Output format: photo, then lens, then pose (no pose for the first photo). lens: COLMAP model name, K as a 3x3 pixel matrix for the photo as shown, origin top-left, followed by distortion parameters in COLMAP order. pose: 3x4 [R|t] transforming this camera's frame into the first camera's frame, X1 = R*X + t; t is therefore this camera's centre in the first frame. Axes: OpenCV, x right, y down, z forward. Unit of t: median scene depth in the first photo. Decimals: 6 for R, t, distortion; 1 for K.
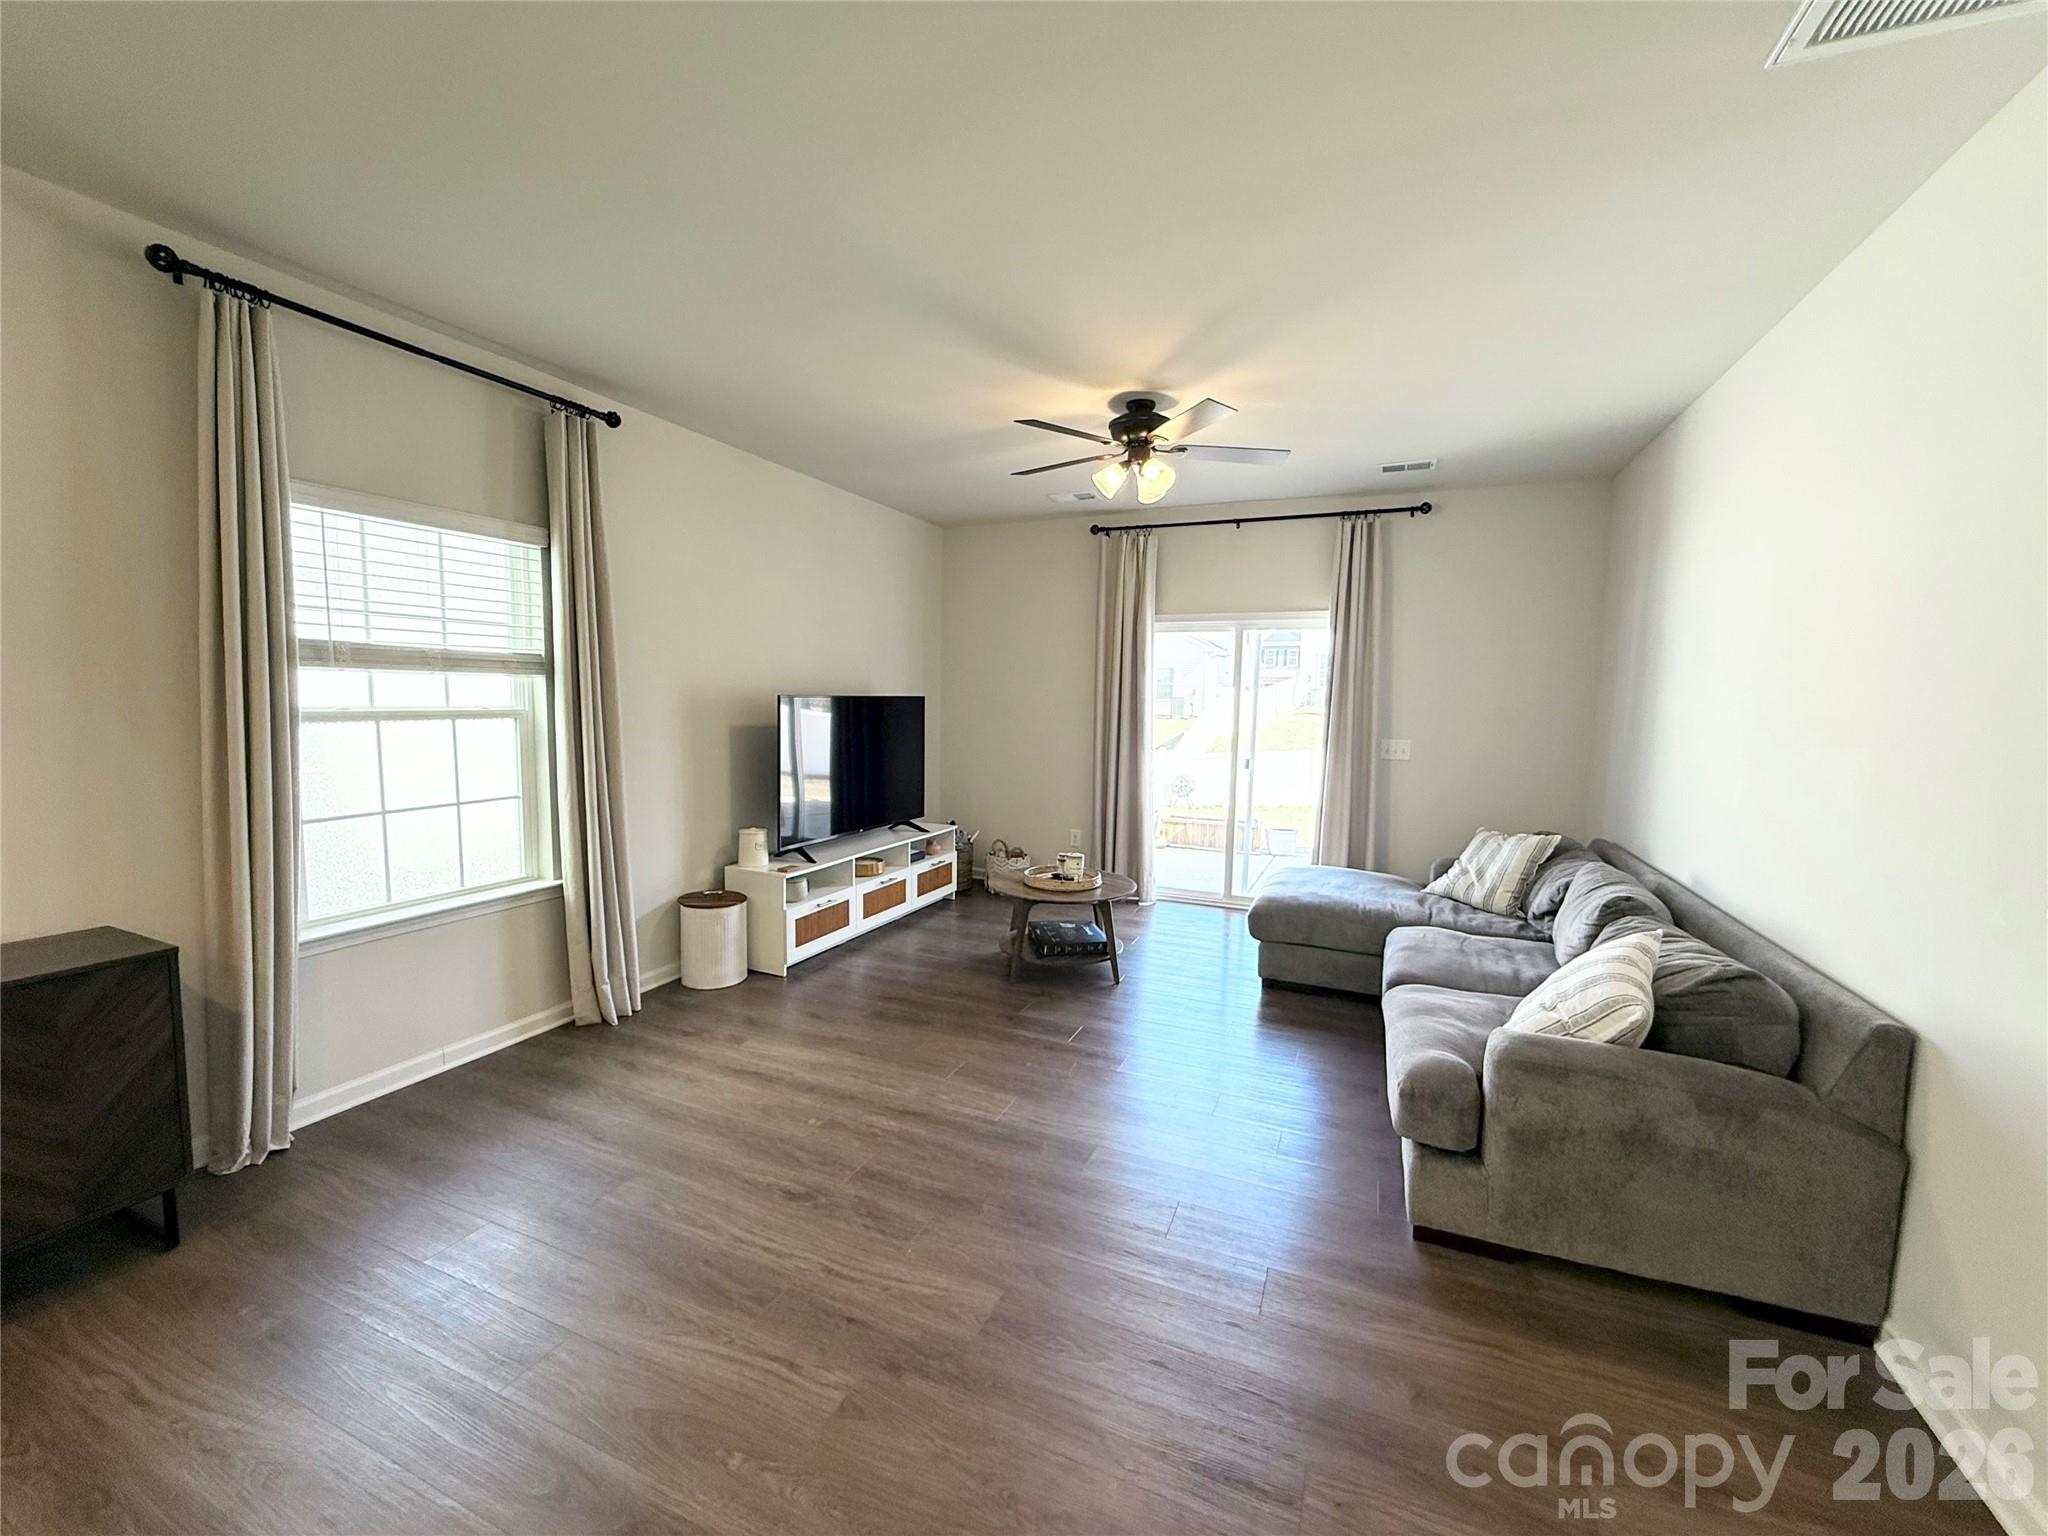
lens RADIAL K [[816.6, 0, 1024.0], [0, 816.6, 768.0], [0, 0, 1]] dist [0.000314, 0.000219]
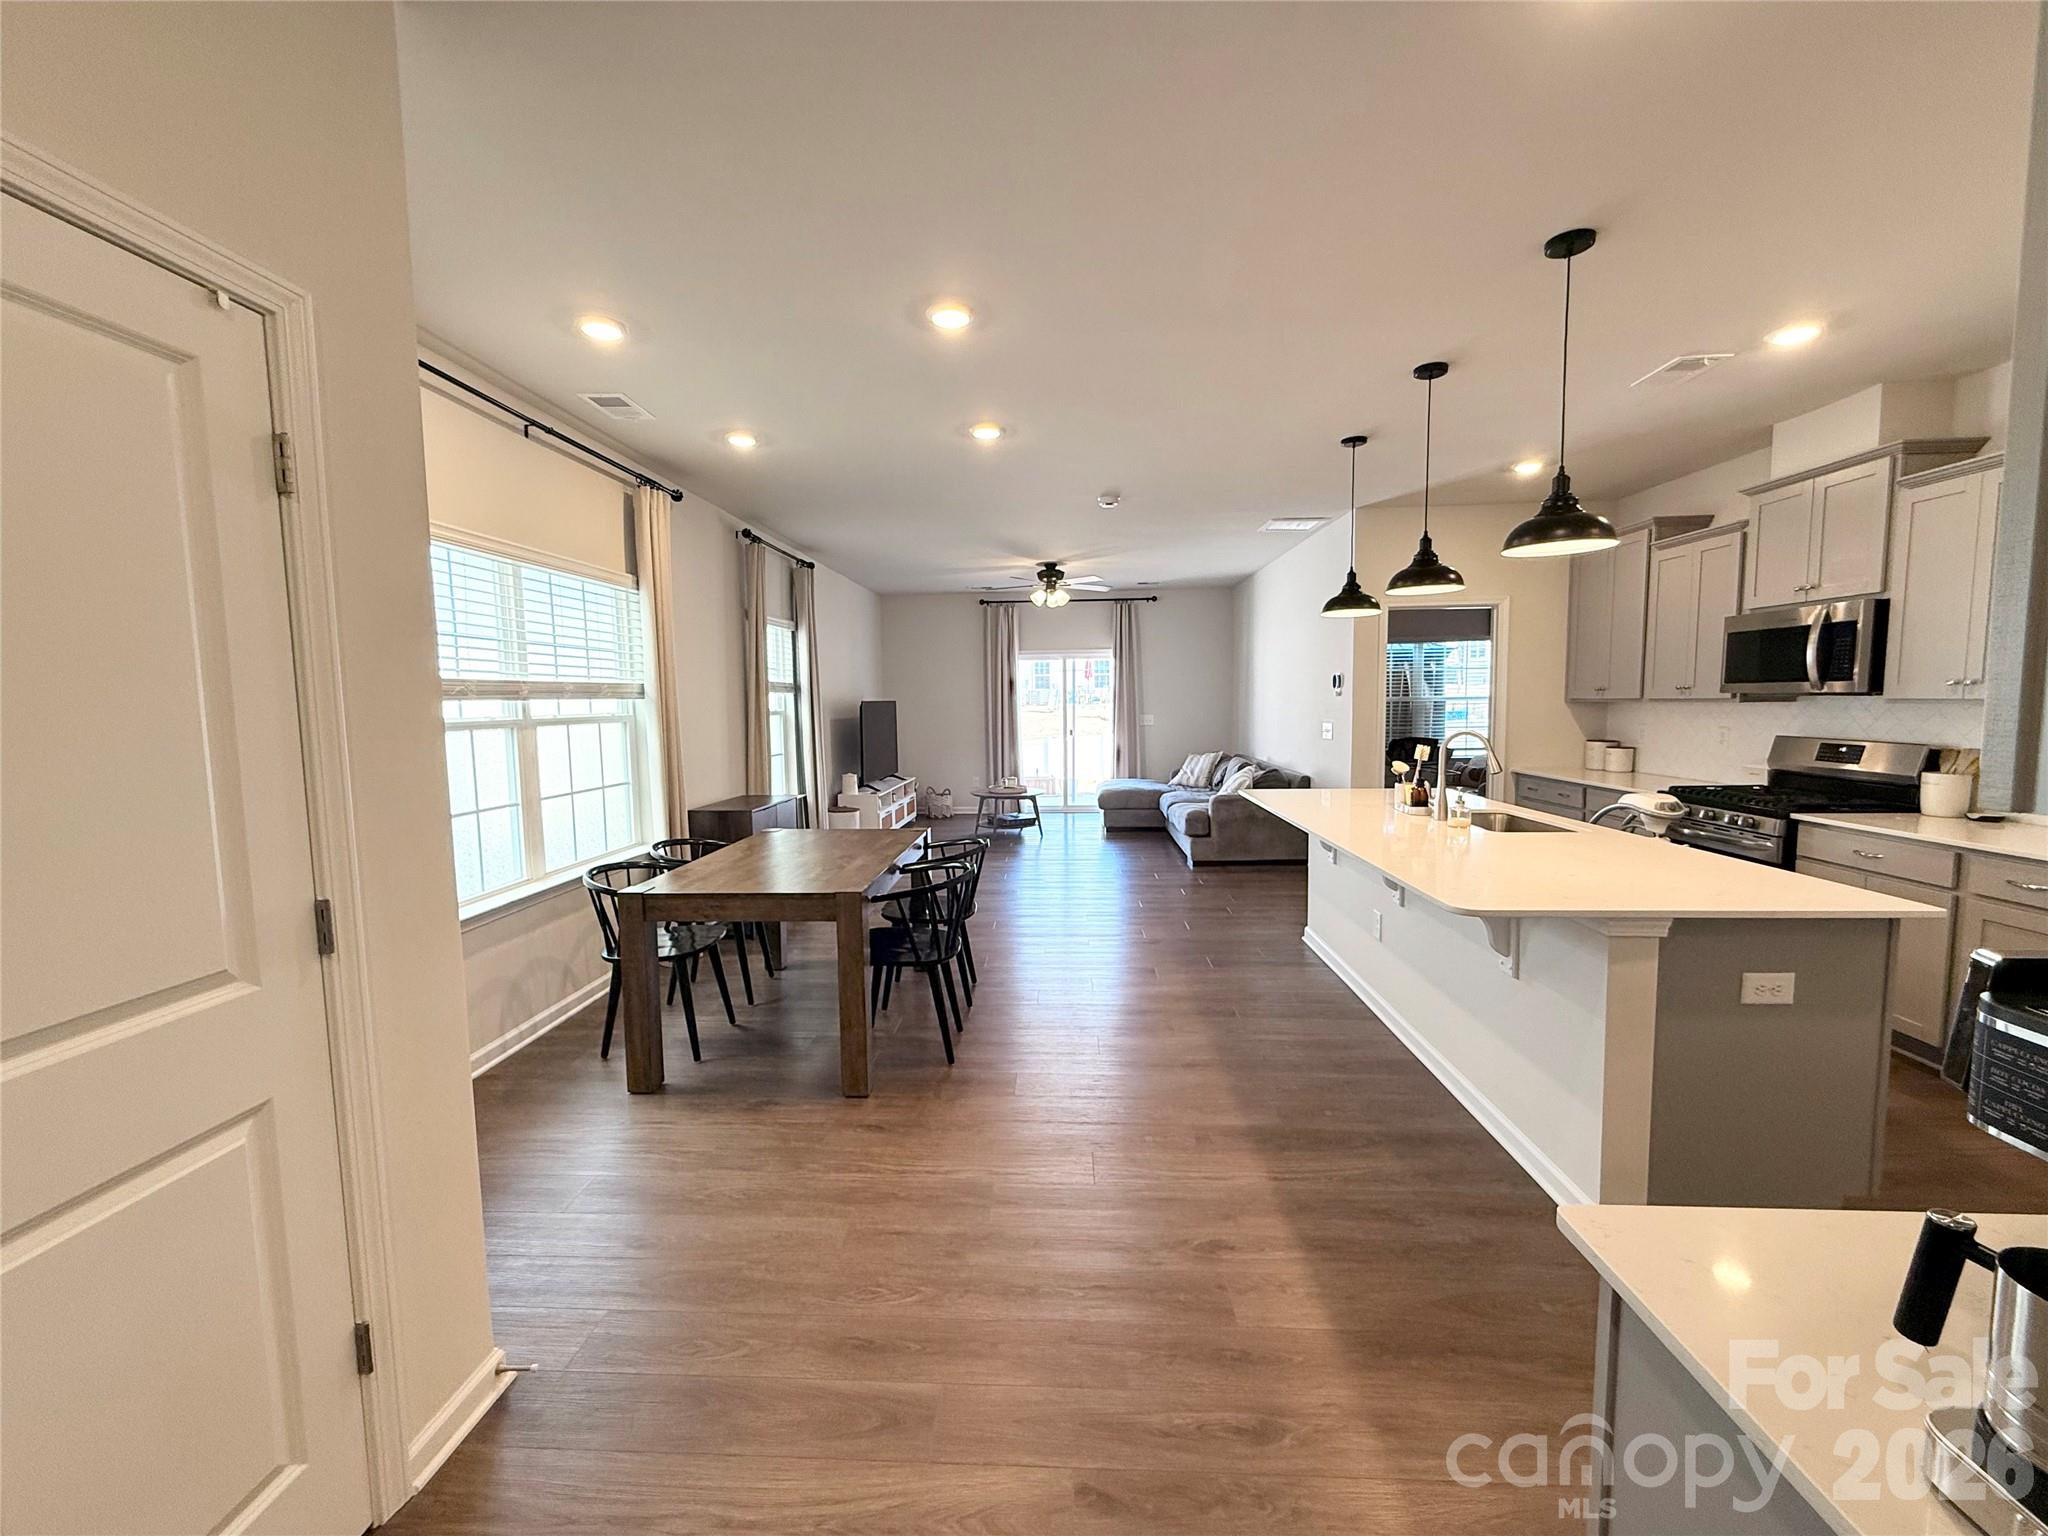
lens RADIAL K [[817.2, 0, 1017.6], [0, 817.2, 766.9], [0, 0, 1]] dist [-0.002419, -0.000299]
pose [[0.937738, -0.058081, 0.342454, -0.608627], [0.061185, 0.998125, 0.001741, 0.079705], [-0.341913, 0.019320, 0.939533, -0.868884]]
